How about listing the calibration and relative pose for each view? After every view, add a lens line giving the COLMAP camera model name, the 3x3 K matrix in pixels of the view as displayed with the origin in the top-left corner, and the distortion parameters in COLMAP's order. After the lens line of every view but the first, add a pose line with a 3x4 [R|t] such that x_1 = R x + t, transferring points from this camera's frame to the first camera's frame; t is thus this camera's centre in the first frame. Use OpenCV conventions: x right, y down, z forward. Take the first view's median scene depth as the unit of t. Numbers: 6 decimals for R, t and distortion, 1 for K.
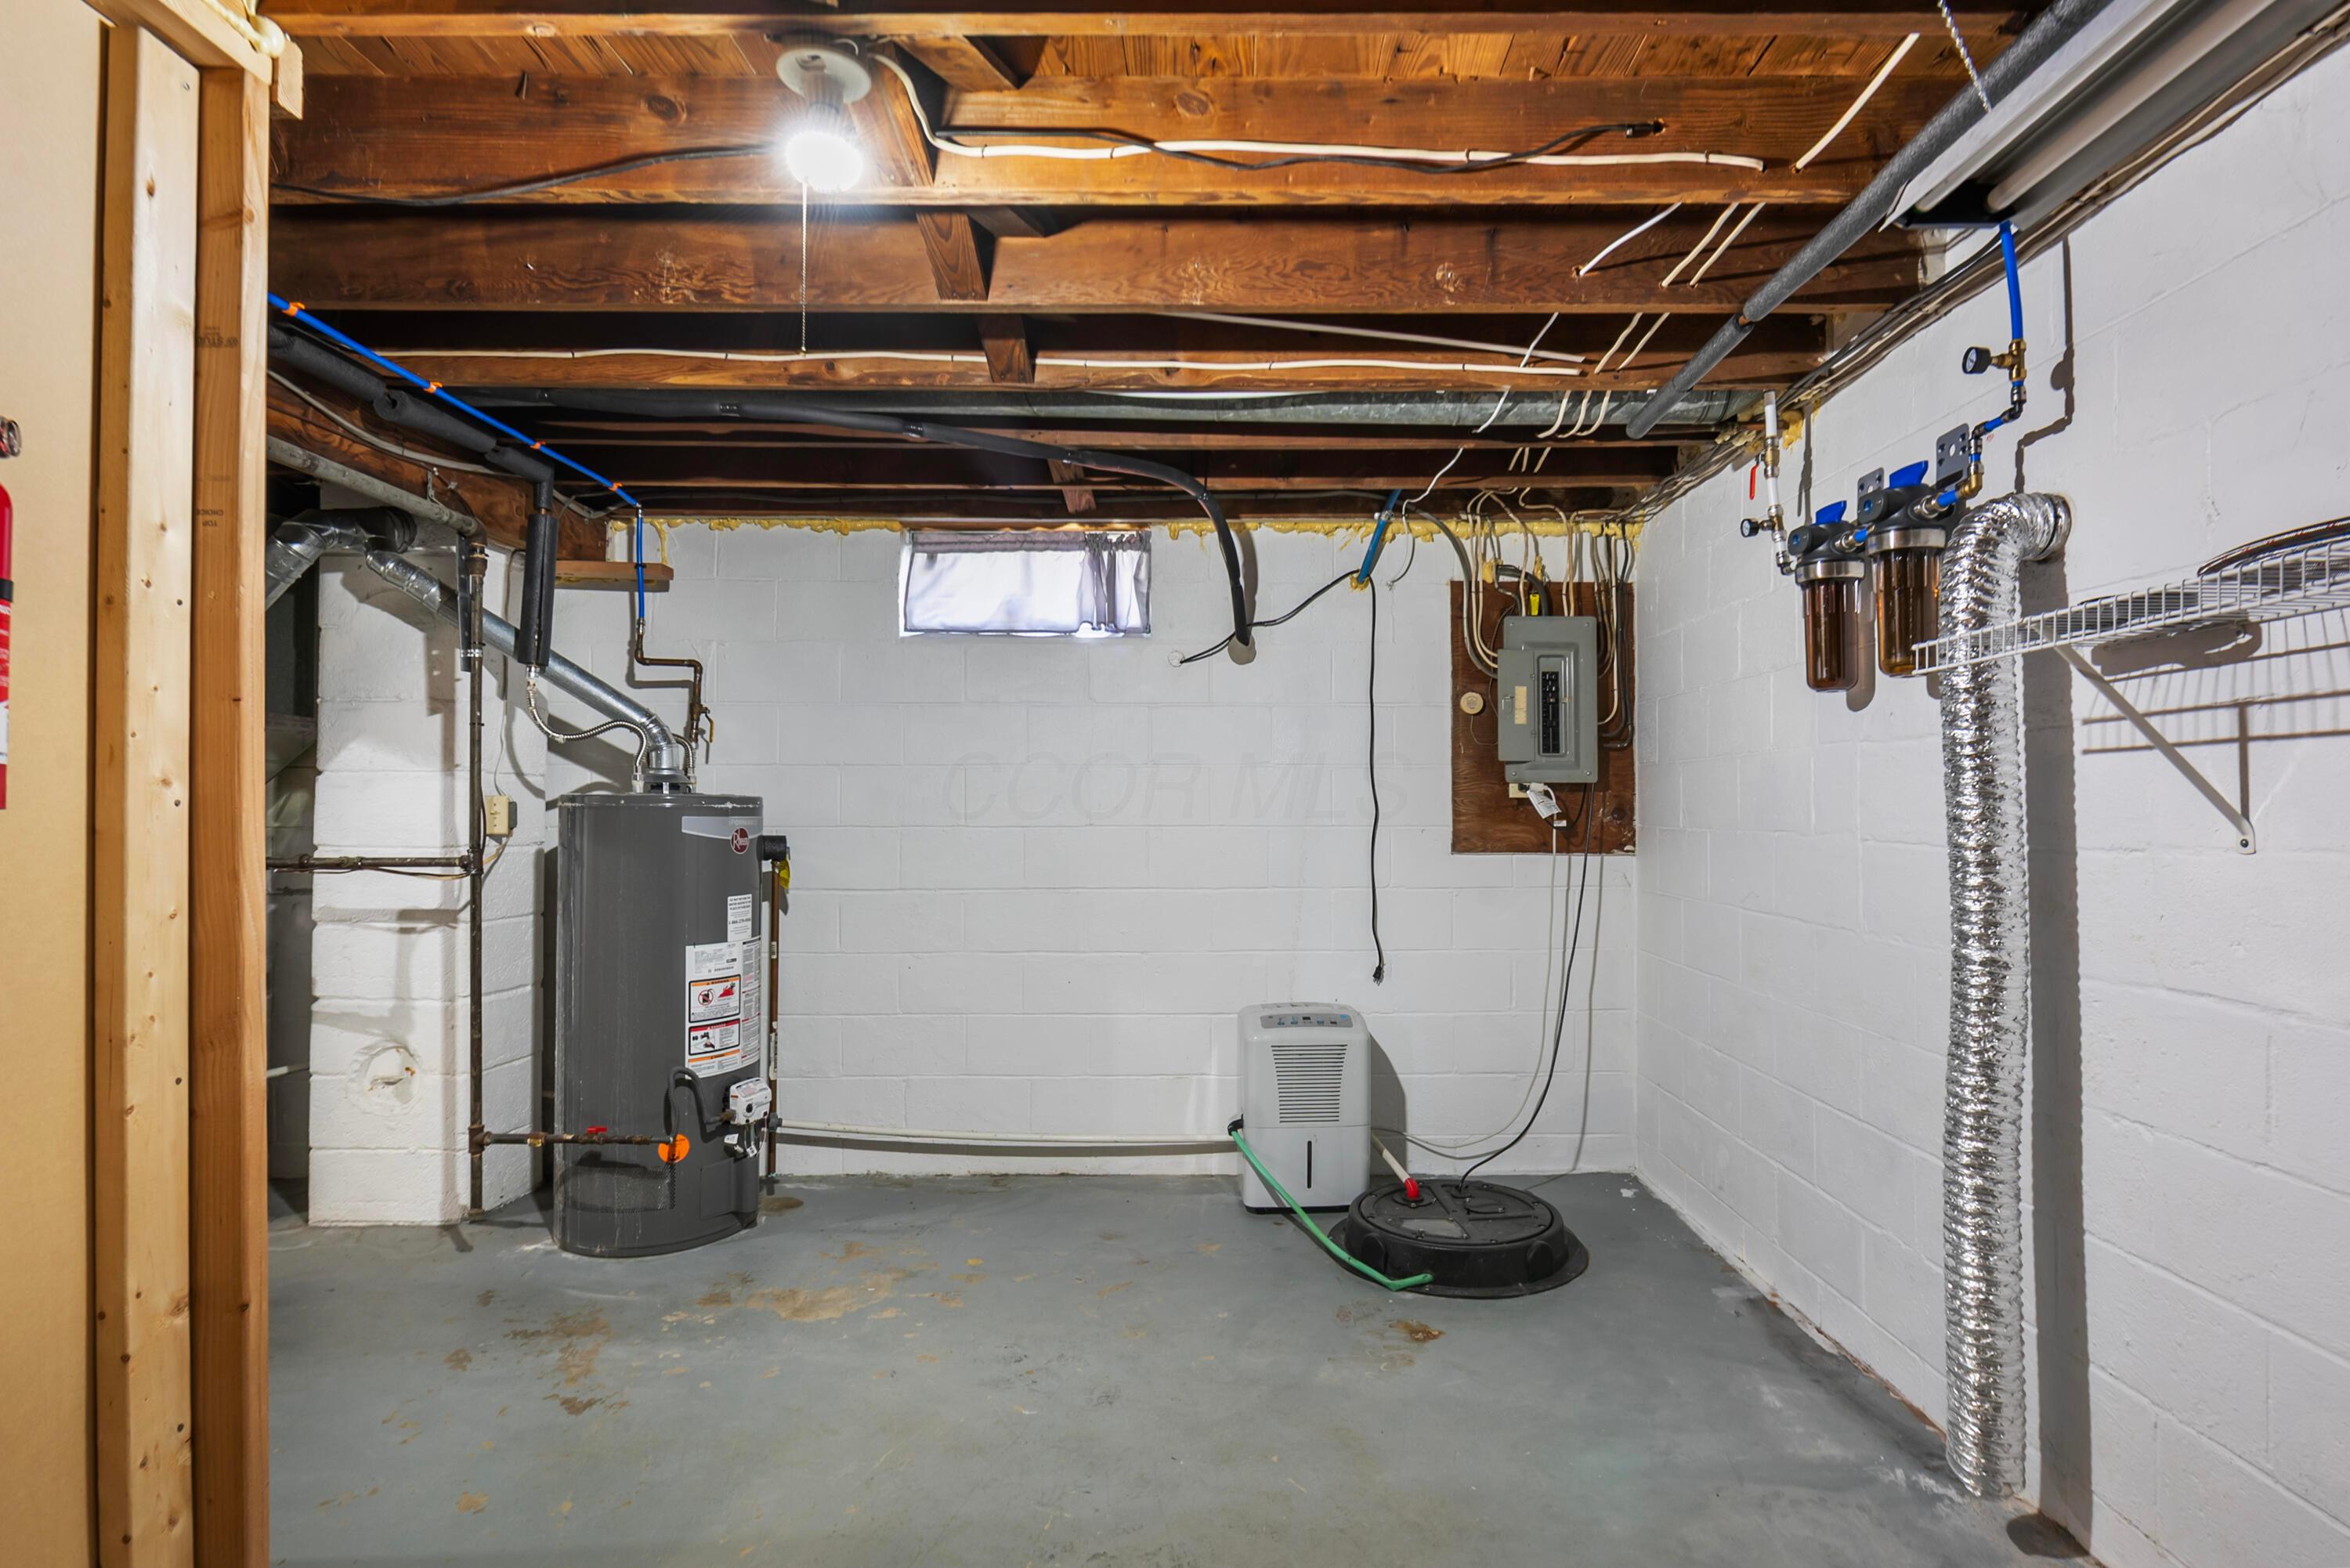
lens RADIAL K [[1181.0, 0, 1174.8], [0, 1181.0, 780.5], [0, 0, 1]] dist [0.000130, -0.002301]
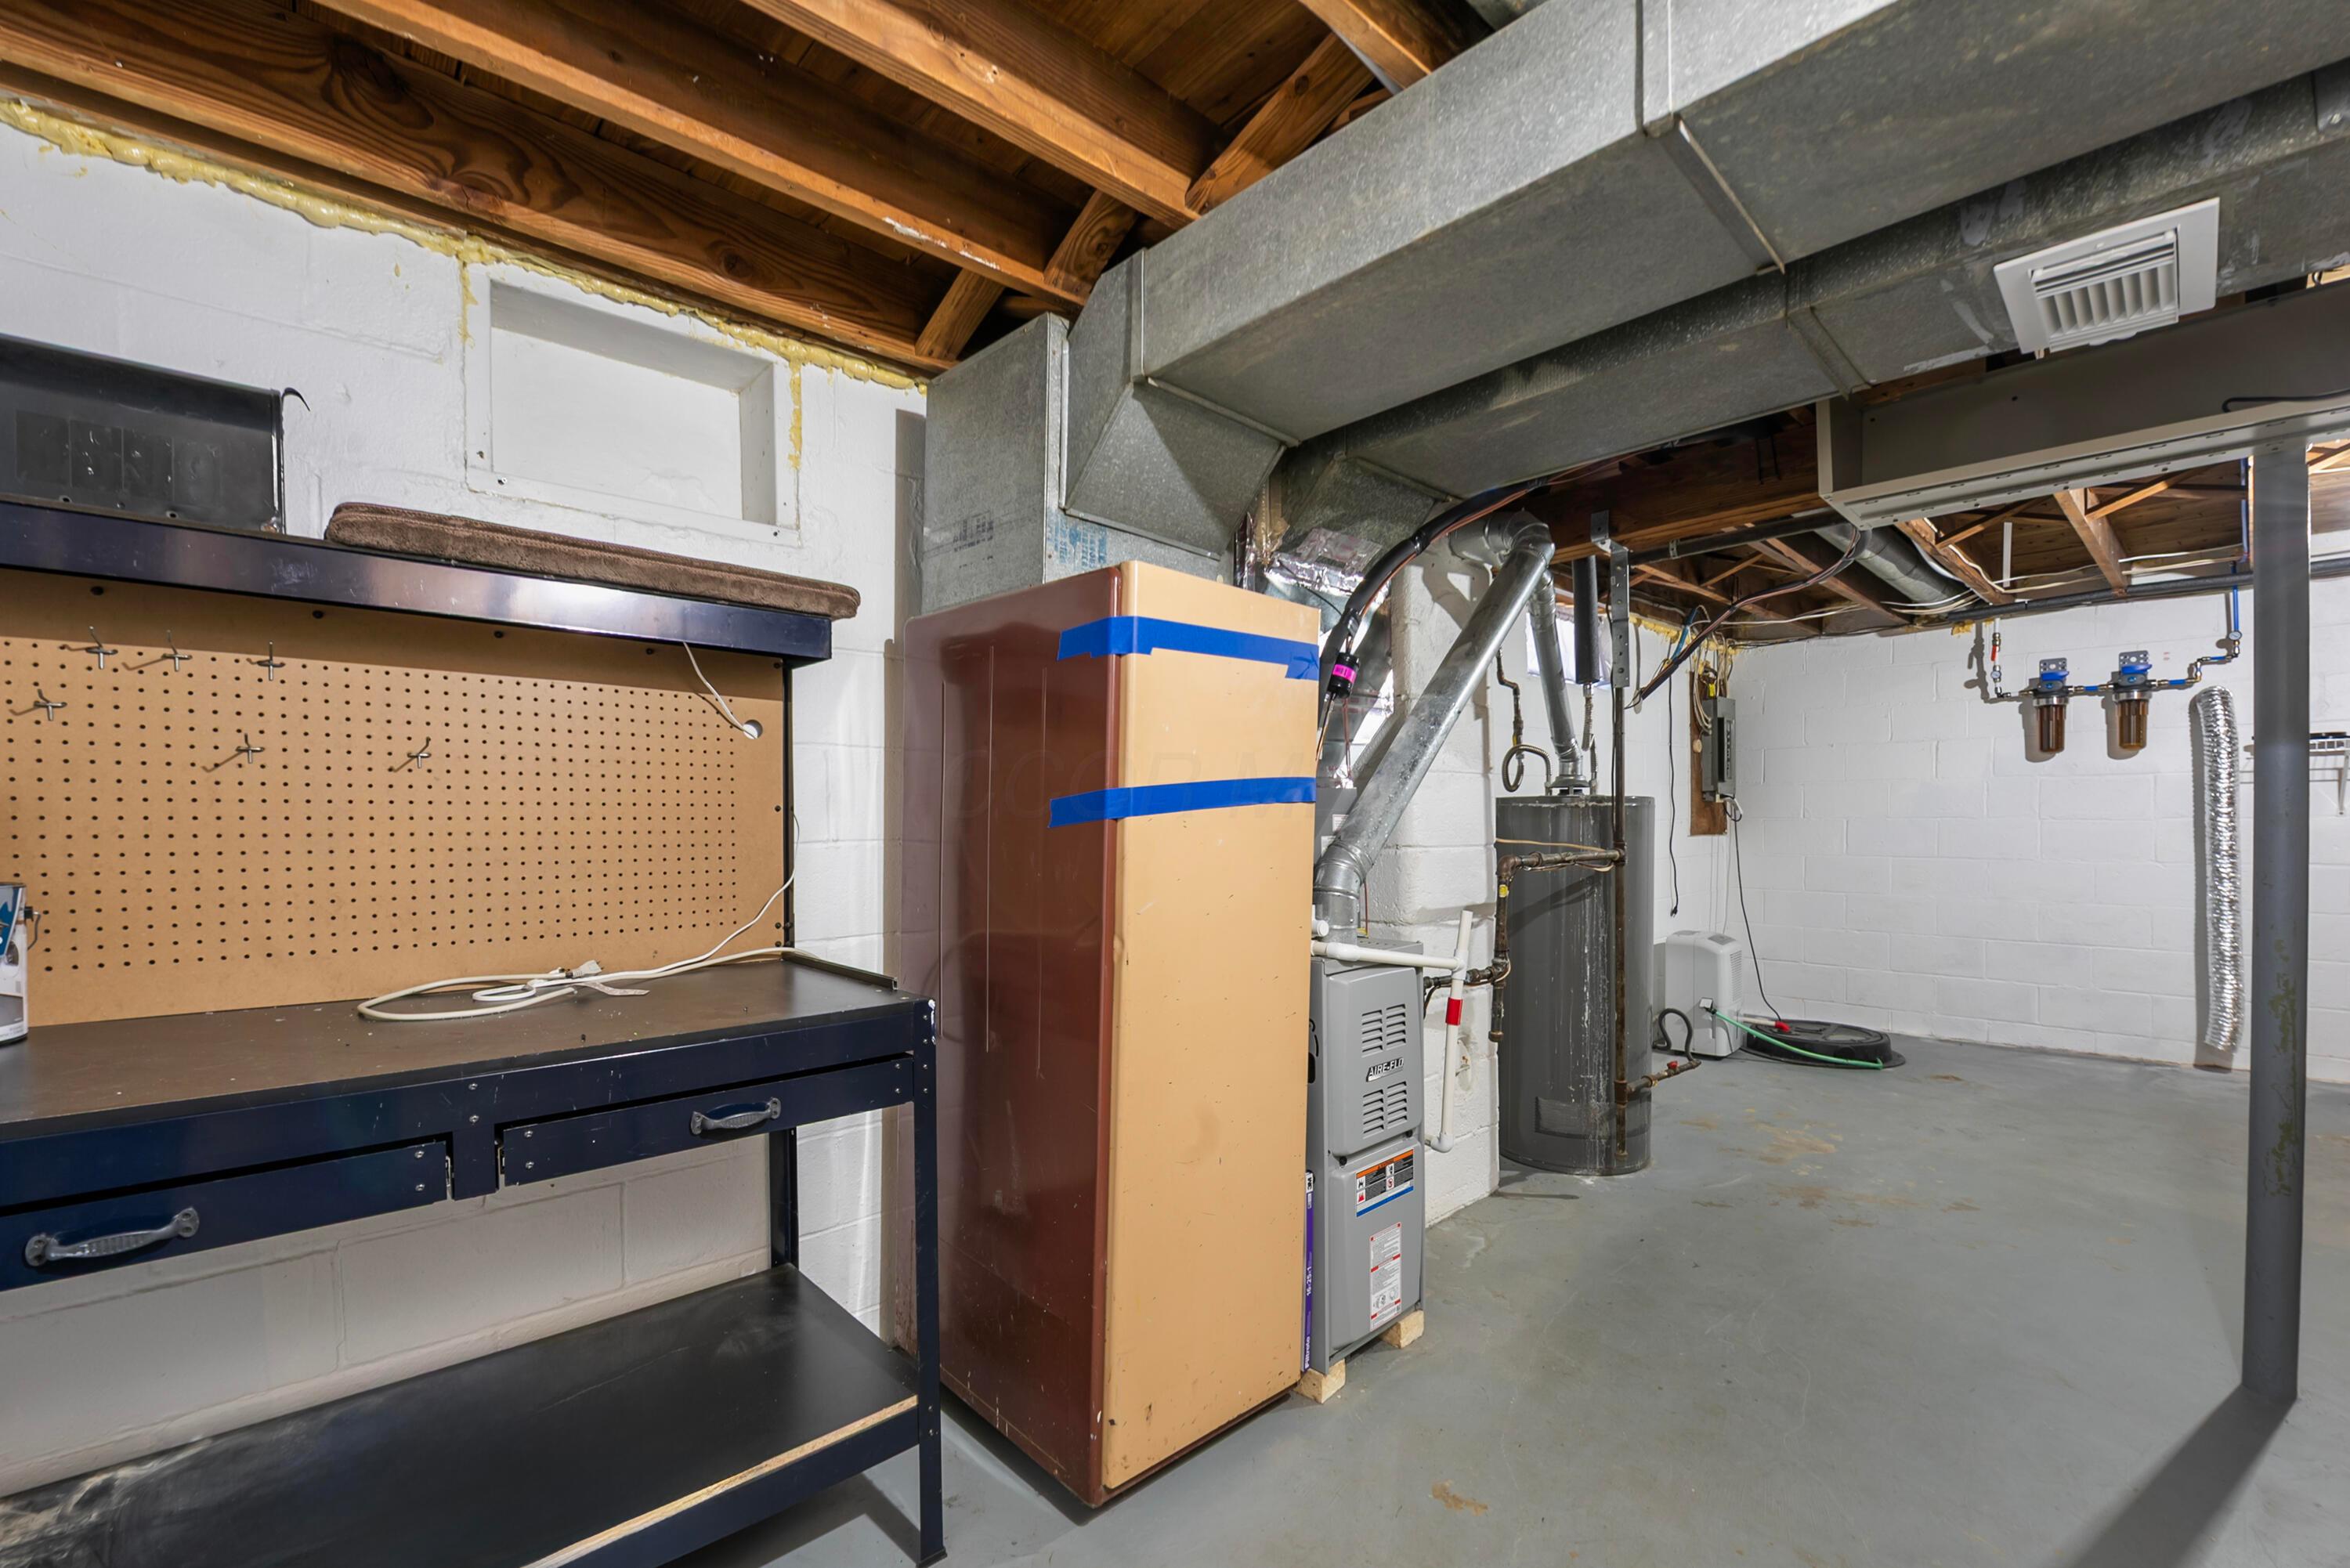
lens RADIAL K [[1007.0, 0, 1167.6], [0, 1007.0, 798.8], [0, 0, 1]] dist [-0.011029, 0.000253]
pose [[0.735655, 0.008004, 0.677309, -1.750991], [-0.008651, 0.999960, -0.002422, 0.026530], [-0.677302, -0.004078, 0.735694, 0.636370]]
